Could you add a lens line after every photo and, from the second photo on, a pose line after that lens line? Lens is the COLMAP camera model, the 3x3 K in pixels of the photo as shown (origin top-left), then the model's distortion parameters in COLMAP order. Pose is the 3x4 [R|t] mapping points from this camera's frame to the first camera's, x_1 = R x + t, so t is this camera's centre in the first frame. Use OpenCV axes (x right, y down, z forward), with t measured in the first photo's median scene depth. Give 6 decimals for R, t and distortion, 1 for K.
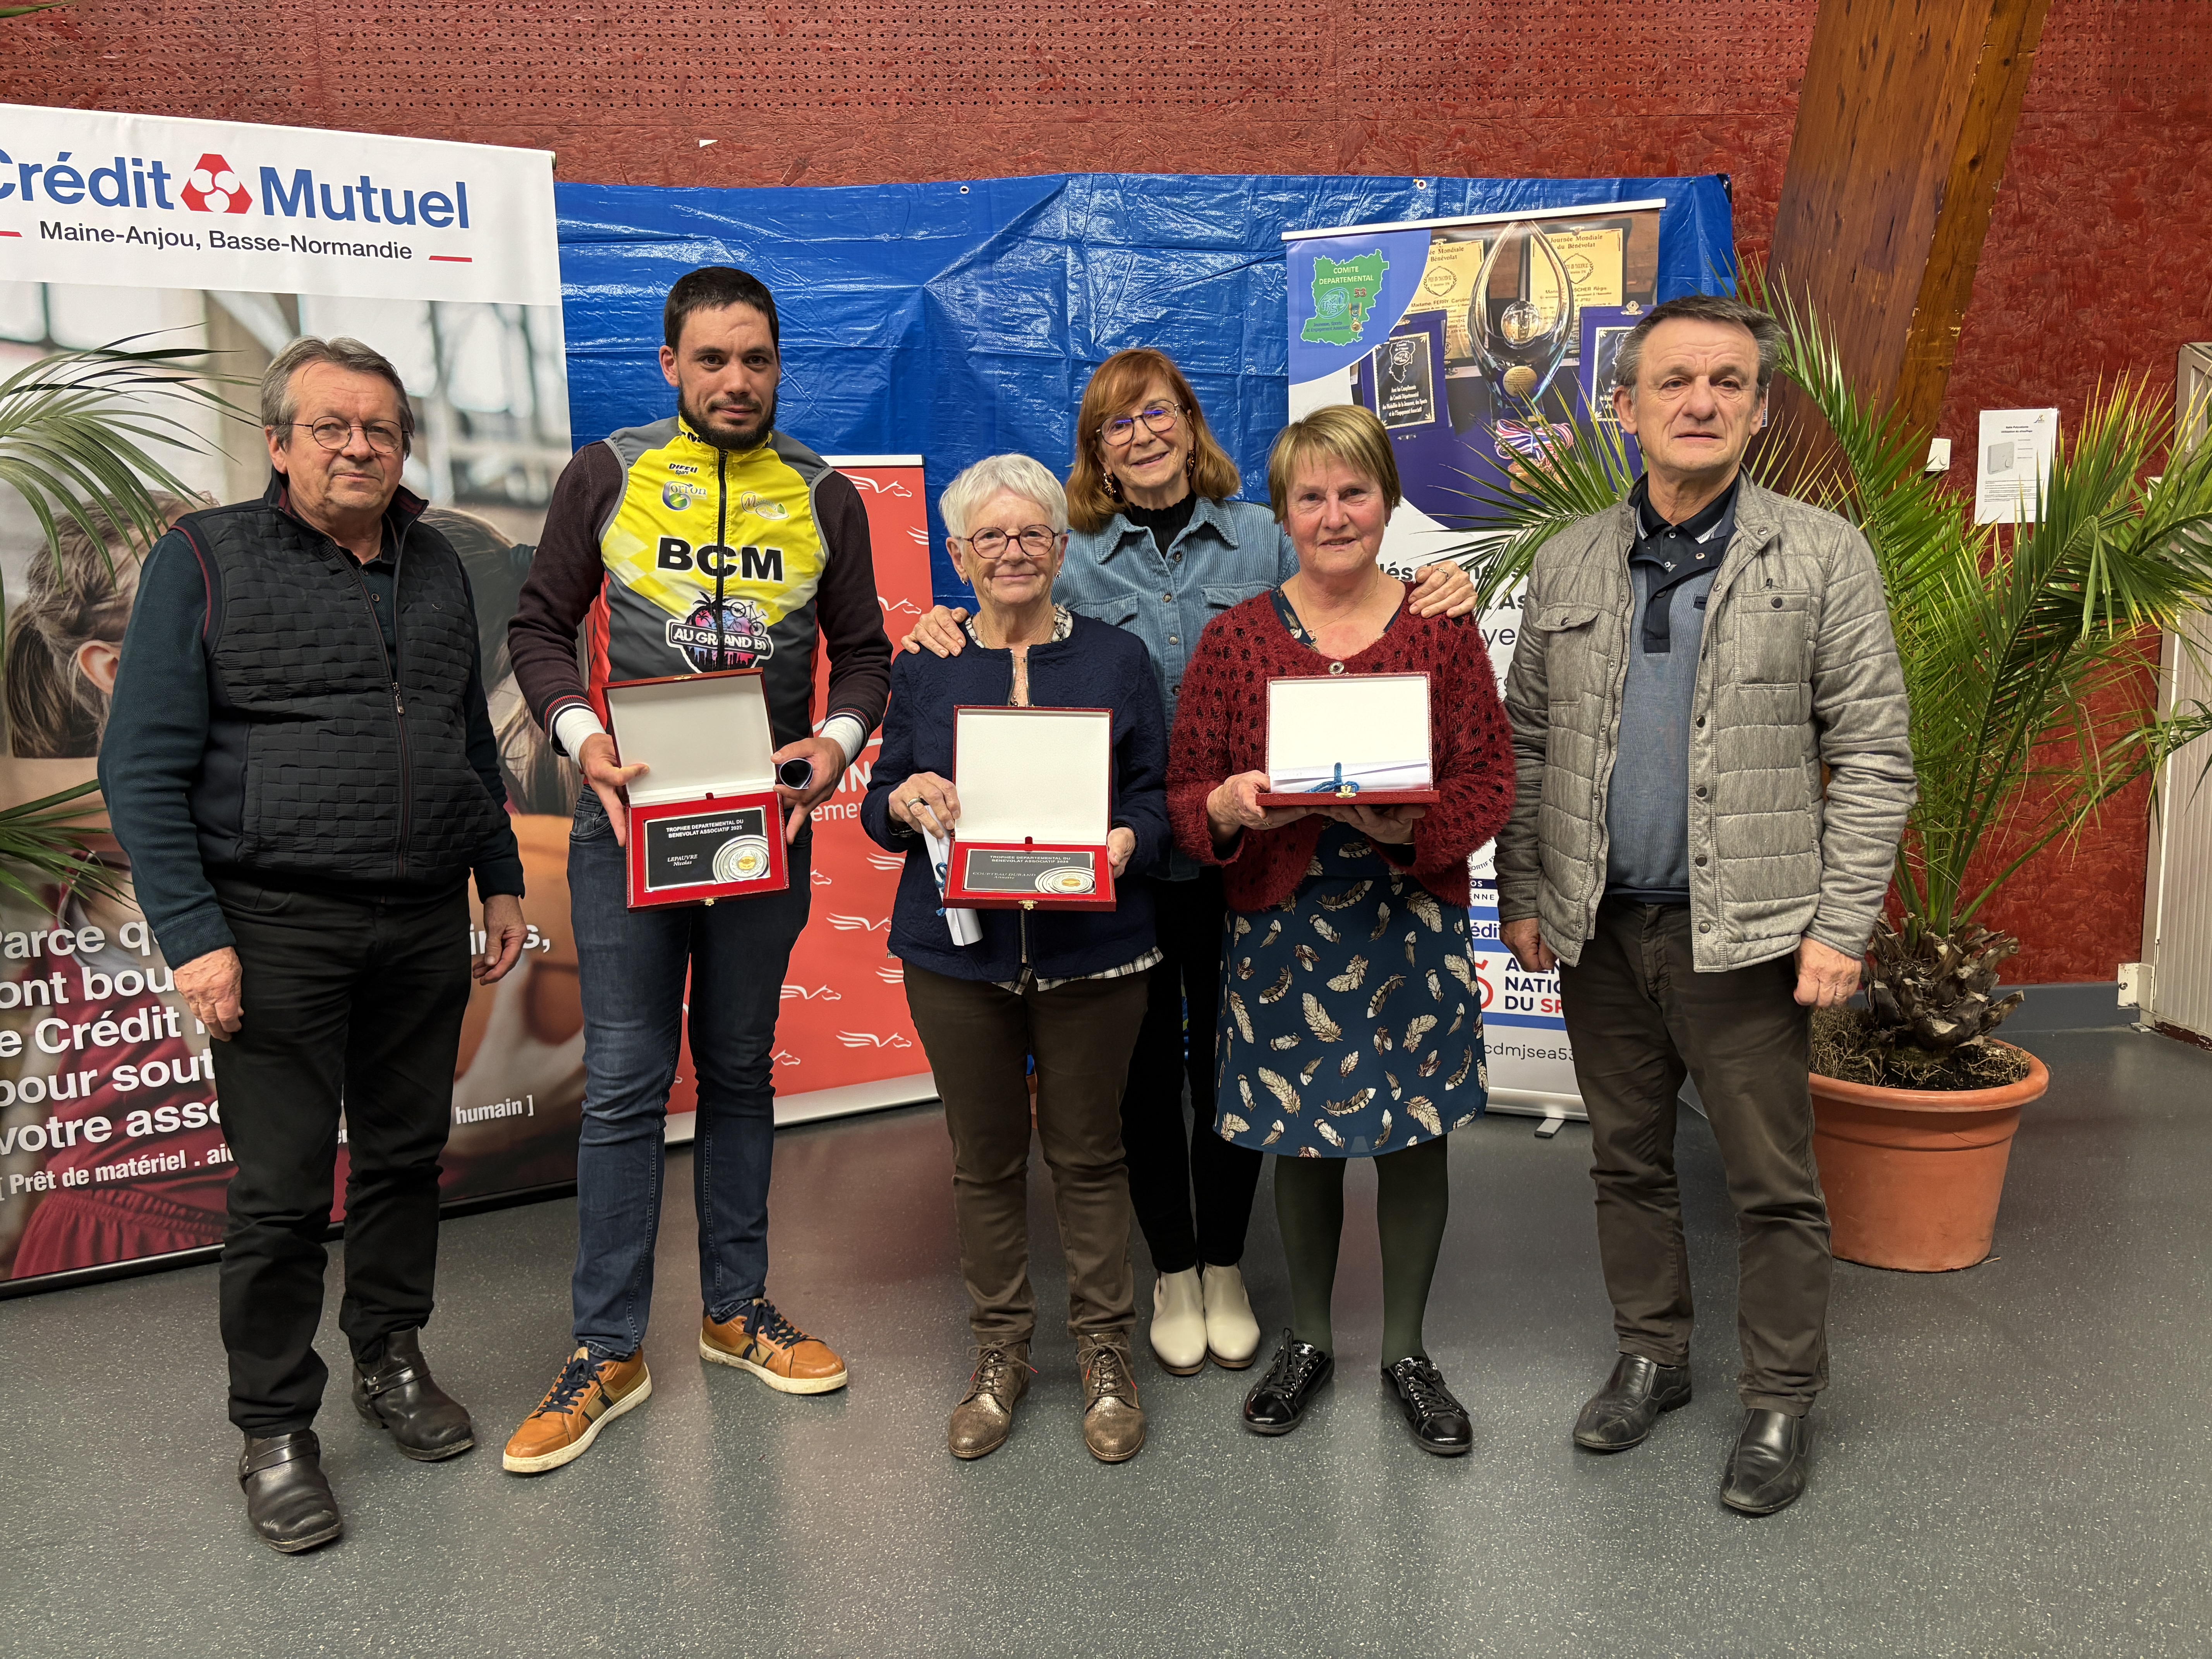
lens RADIAL K [[1660.8, 0, 1099.9], [0, 1660.8, 818.5], [0, 0, 1]] dist [0.037346, -0.032474]
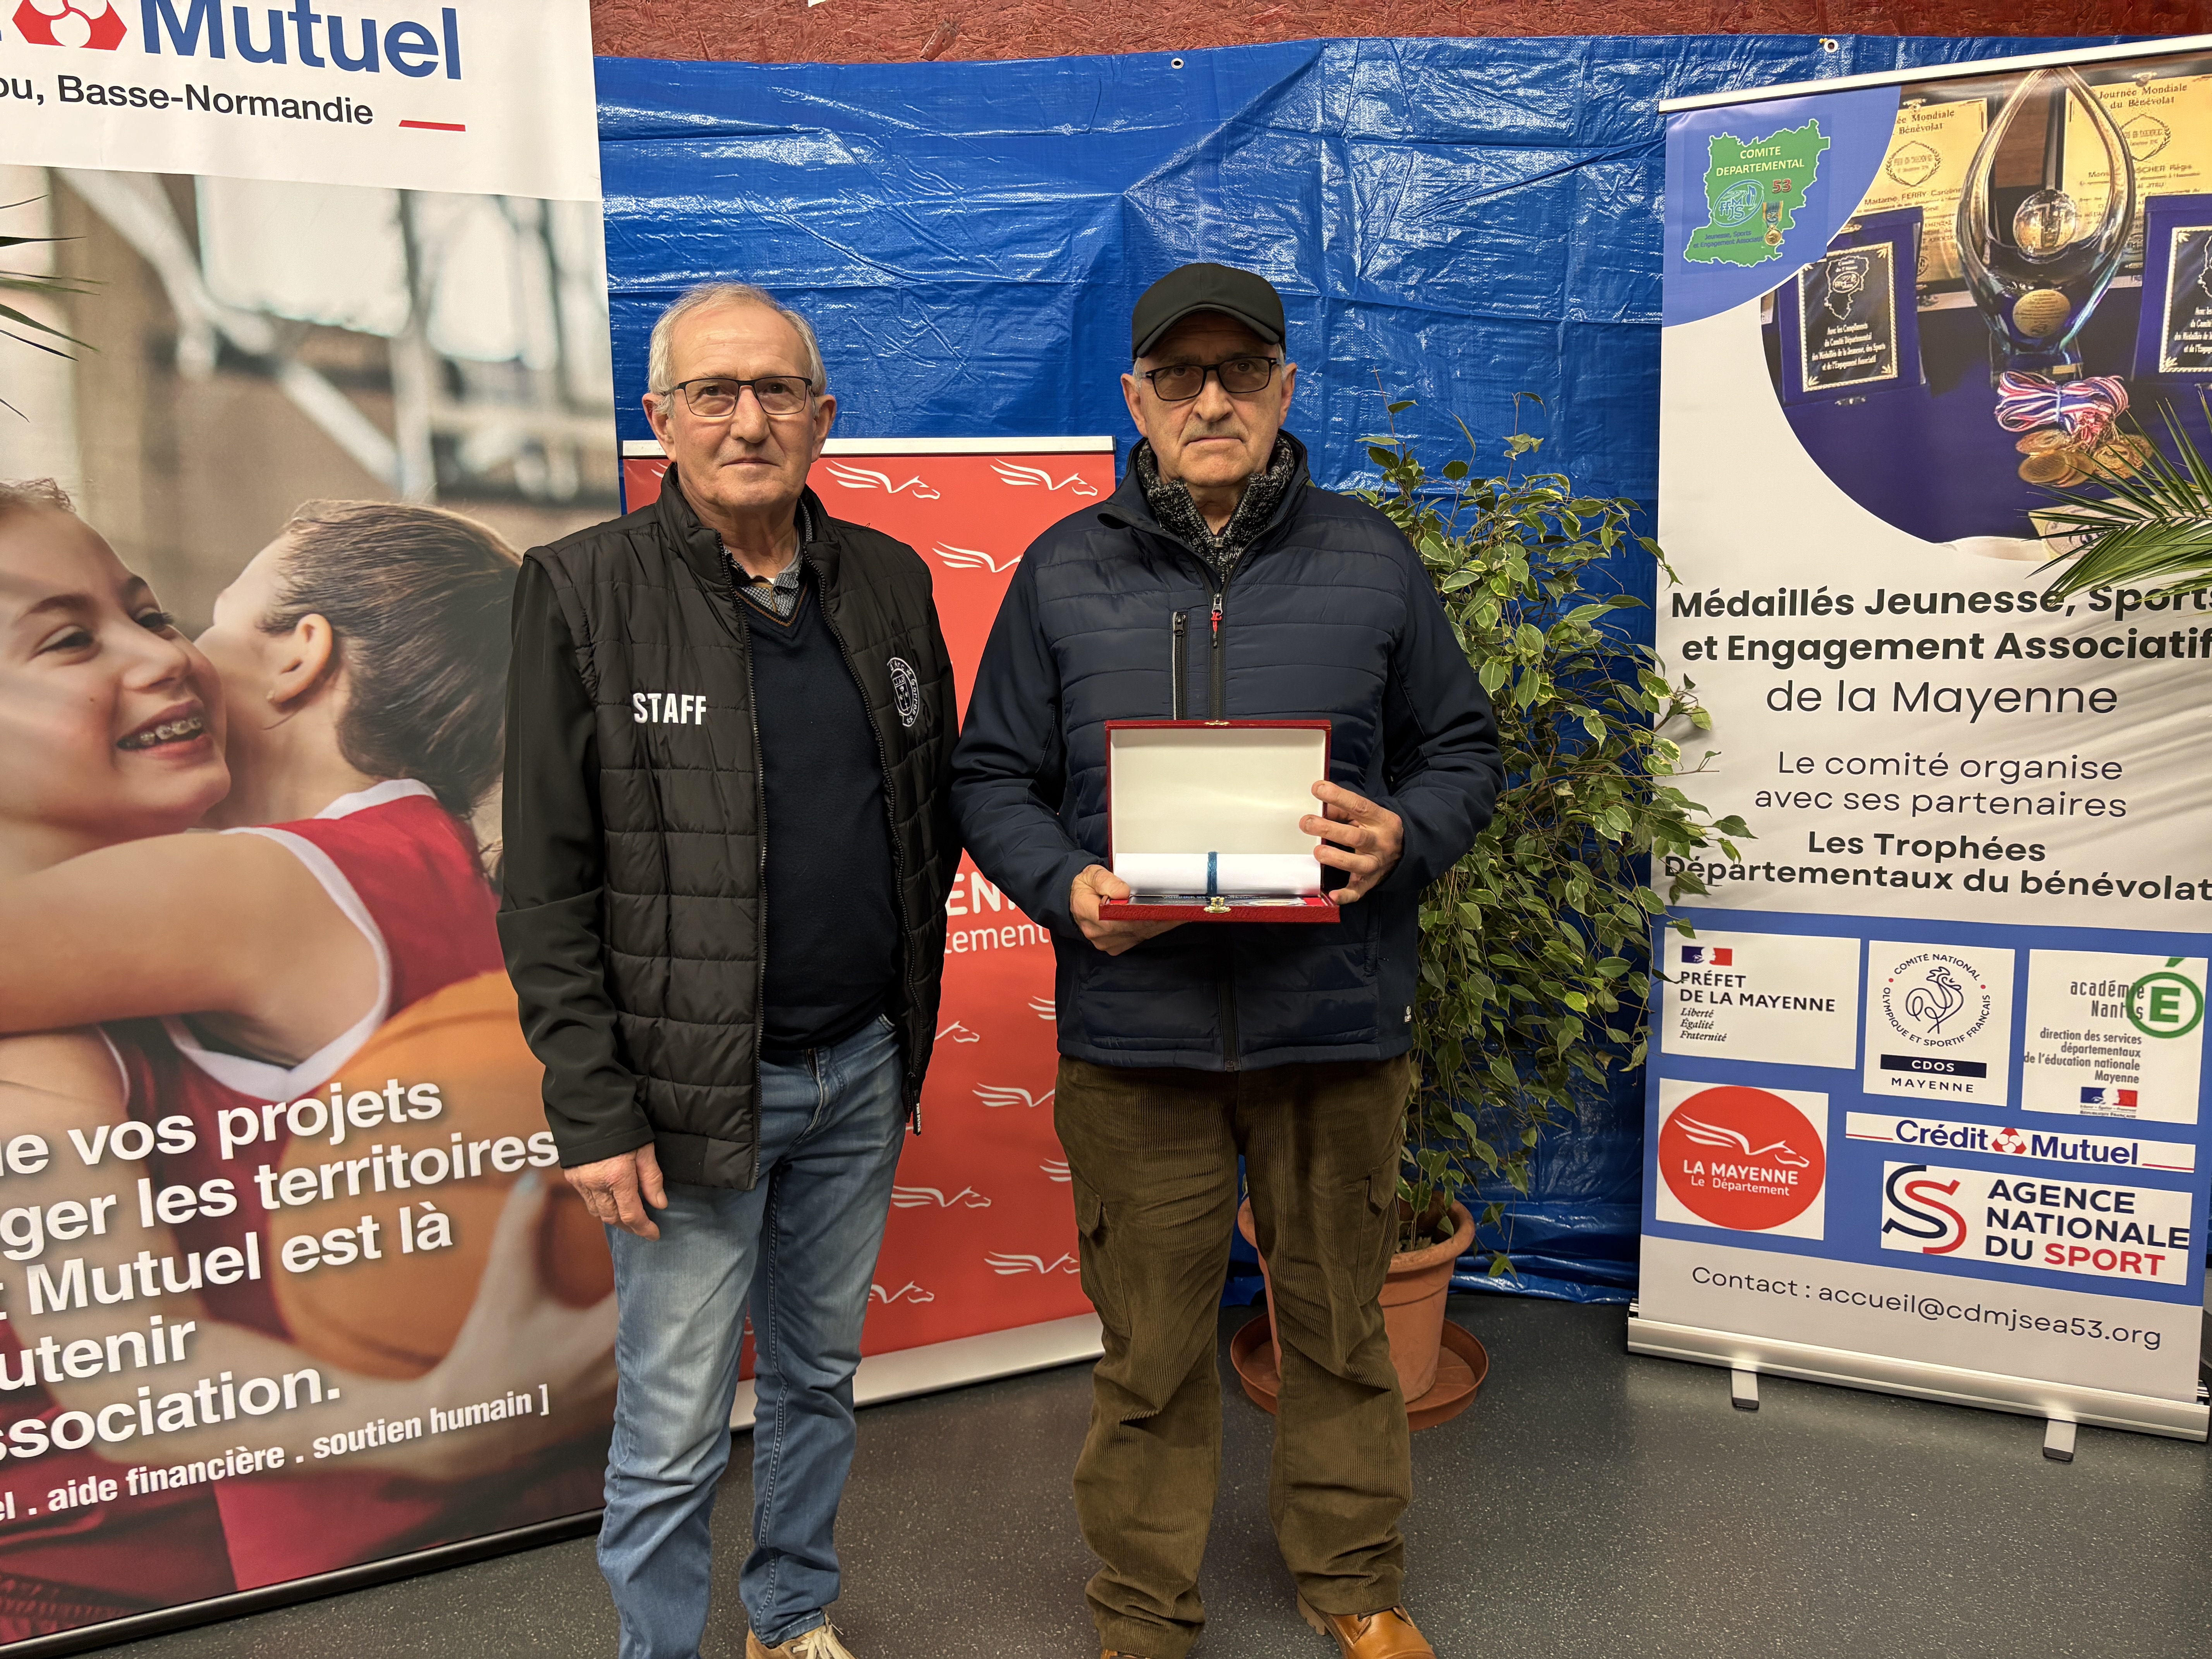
lens RADIAL K [[1660.8, 0, 1101.0], [0, 1660.8, 821.4], [0, 0, 1]] dist [0.037346, -0.032474]
pose [[0.998493, 0.008251, -0.054262, -0.079291], [-0.008889, 0.999894, -0.011525, -0.050852], [0.054161, 0.011990, 0.998460, 0.322312]]
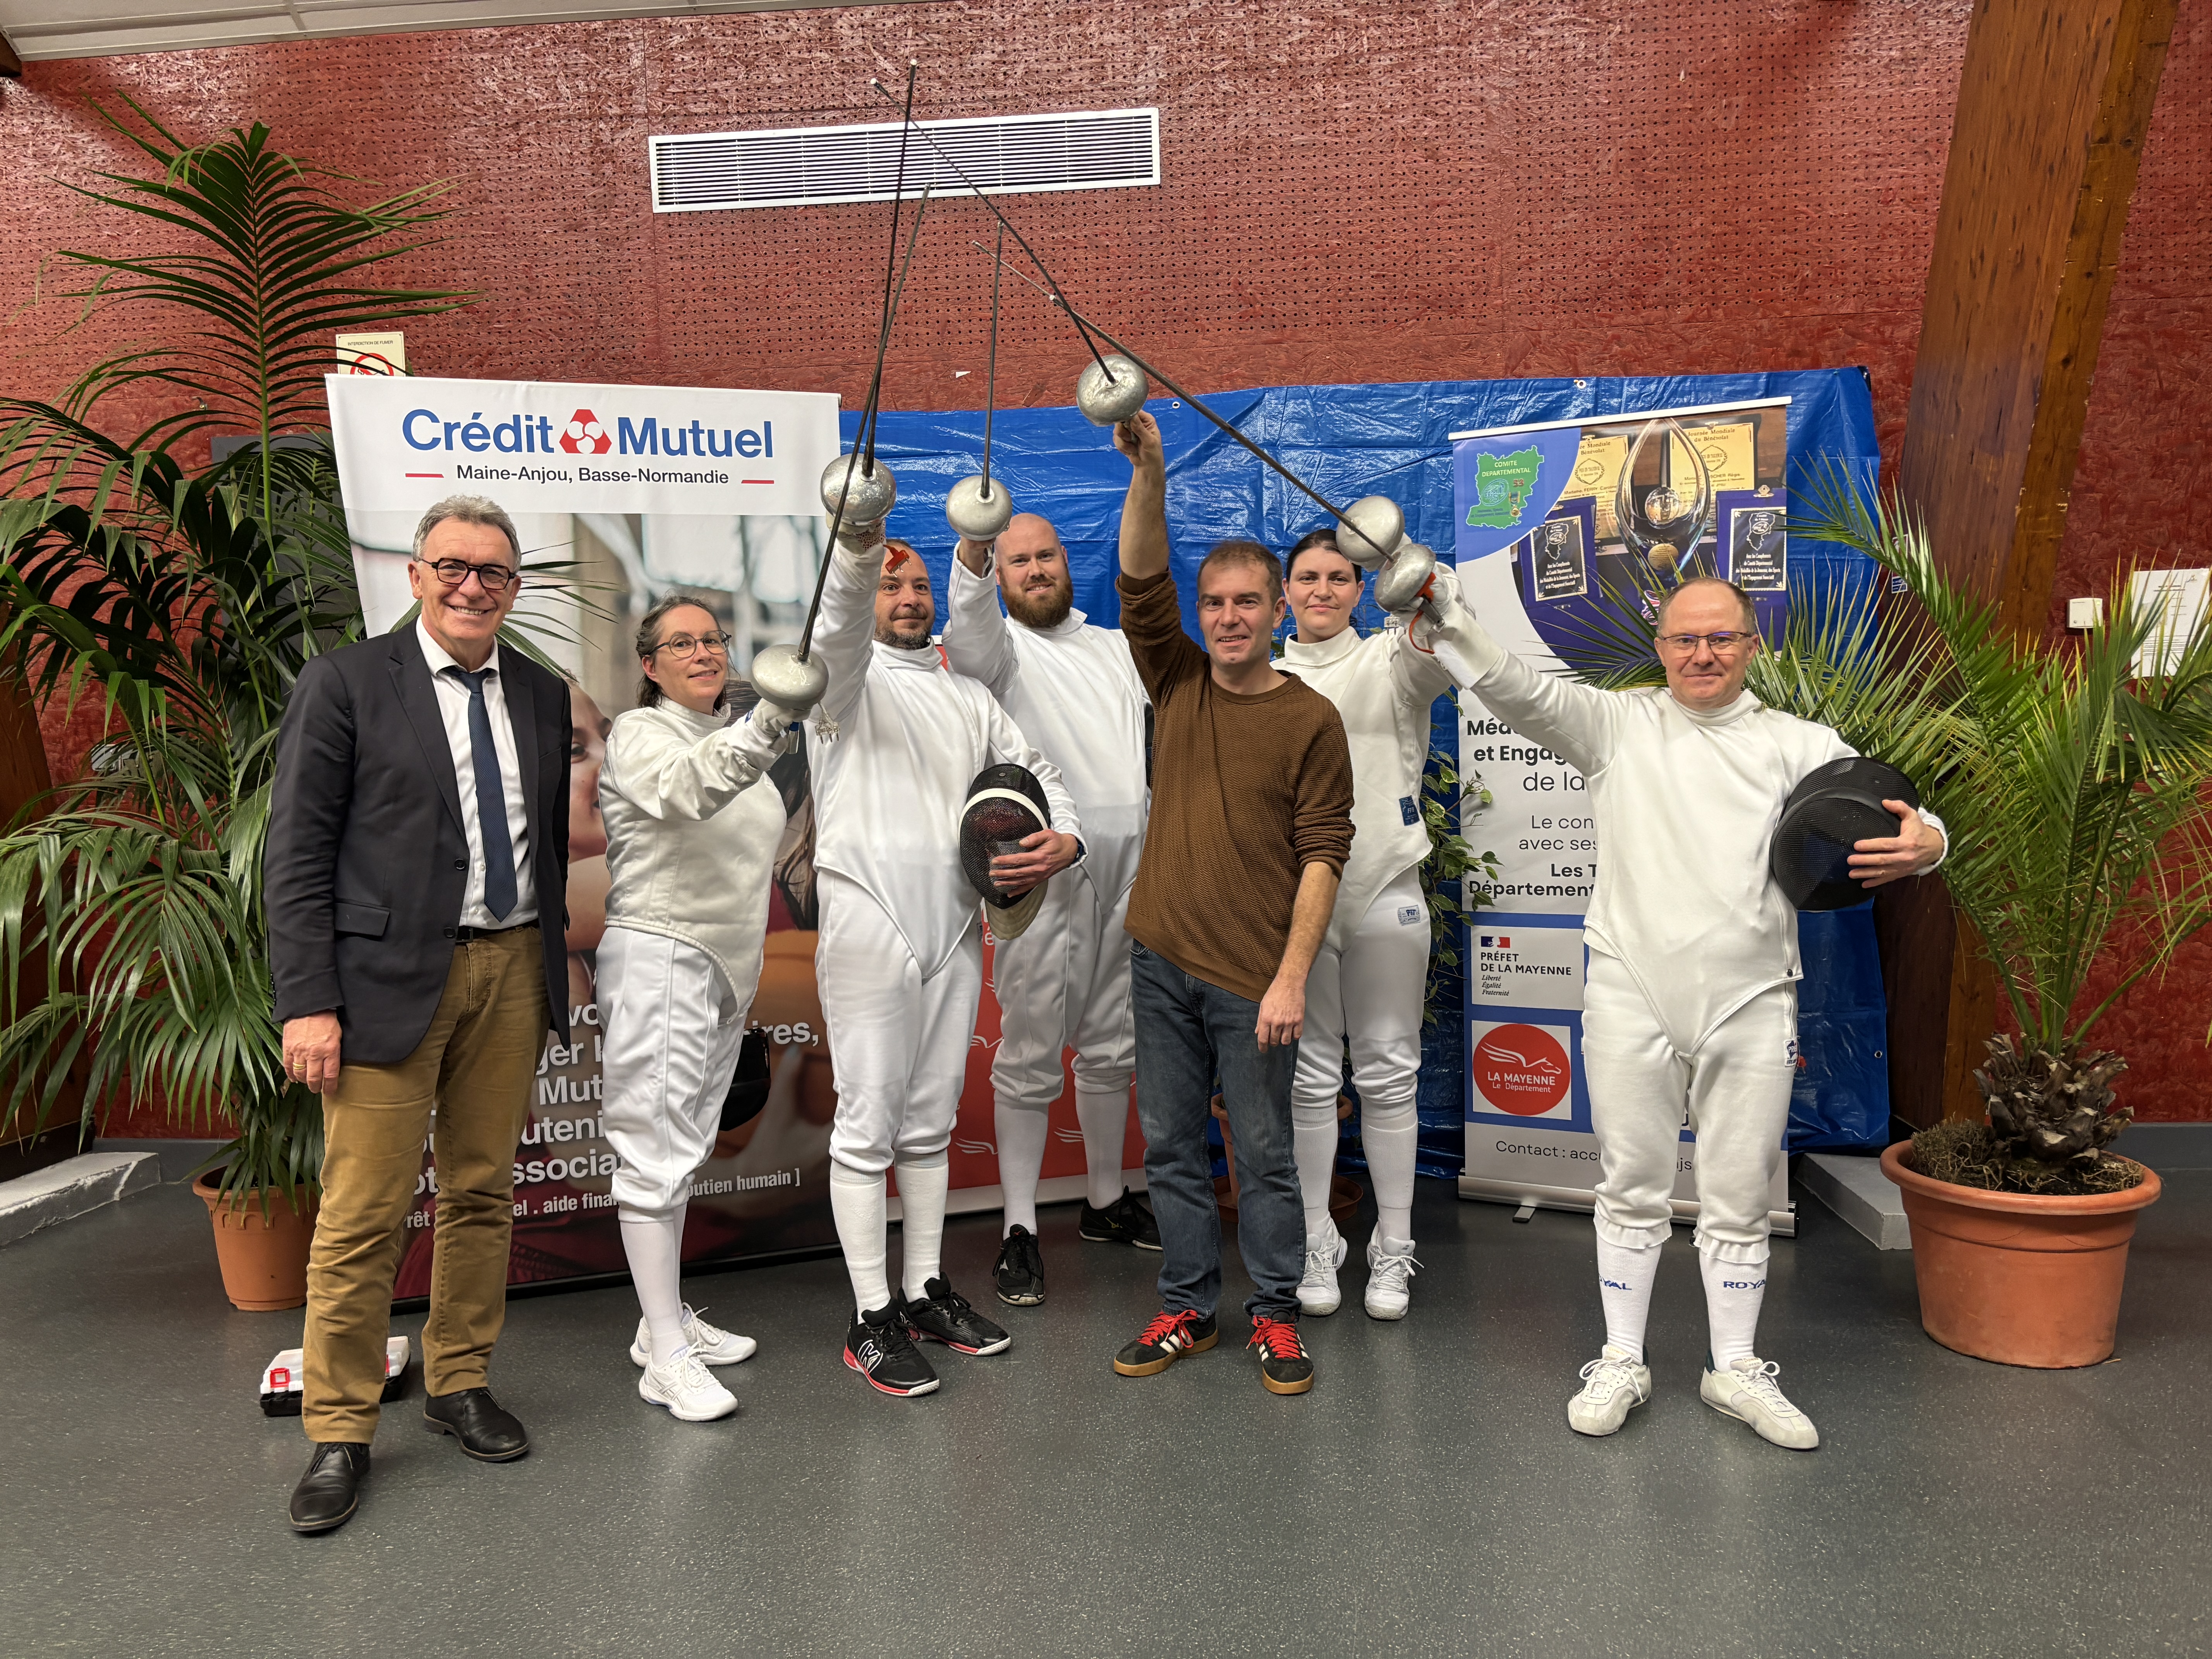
lens RADIAL K [[1660.8, 0, 1101.5], [0, 1660.8, 830.0], [0, 0, 1]] dist [0.037346, -0.032474]
pose [[0.989700, 0.002823, -0.143129, 0.038322], [-0.014872, 0.996424, -0.083177, 0.020336], [0.142382, 0.084449, 0.986203, -0.145787]]
